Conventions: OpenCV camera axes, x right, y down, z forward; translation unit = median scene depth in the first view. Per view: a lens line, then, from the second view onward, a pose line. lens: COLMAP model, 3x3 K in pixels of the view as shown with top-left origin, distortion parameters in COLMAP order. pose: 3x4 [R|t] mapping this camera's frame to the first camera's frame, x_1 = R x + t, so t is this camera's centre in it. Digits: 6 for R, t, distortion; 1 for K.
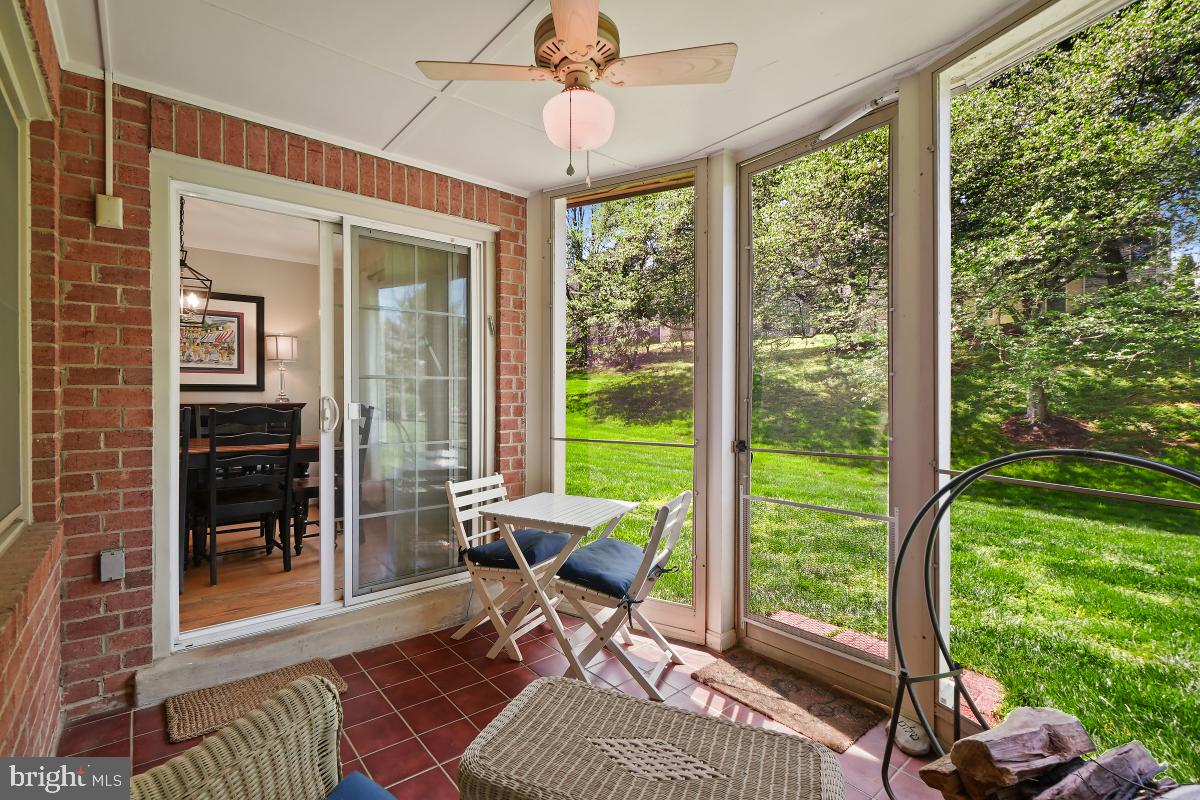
lens RADIAL K [[531.7, 0, 592.5], [0, 531.7, 396.5], [0, 0, 1]] dist [-0.013205, 0.000080]
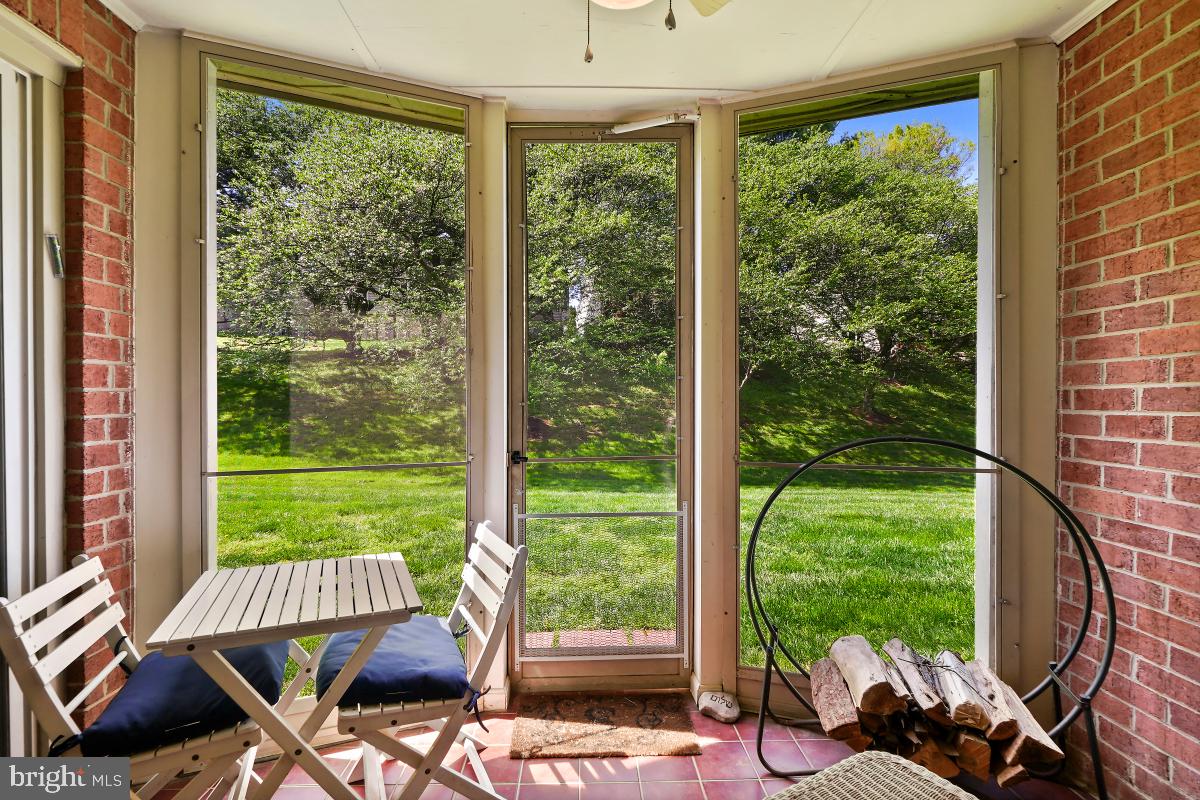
lens RADIAL K [[531.7, 0, 598.4], [0, 531.7, 404.1], [0, 0, 1]] dist [-0.013205, 0.000080]
pose [[0.619425, -0.008296, 0.785012, -0.259109], [0.005405, 0.999966, 0.006303, 0.002488], [-0.785037, 0.000339, 0.619448, 0.314691]]
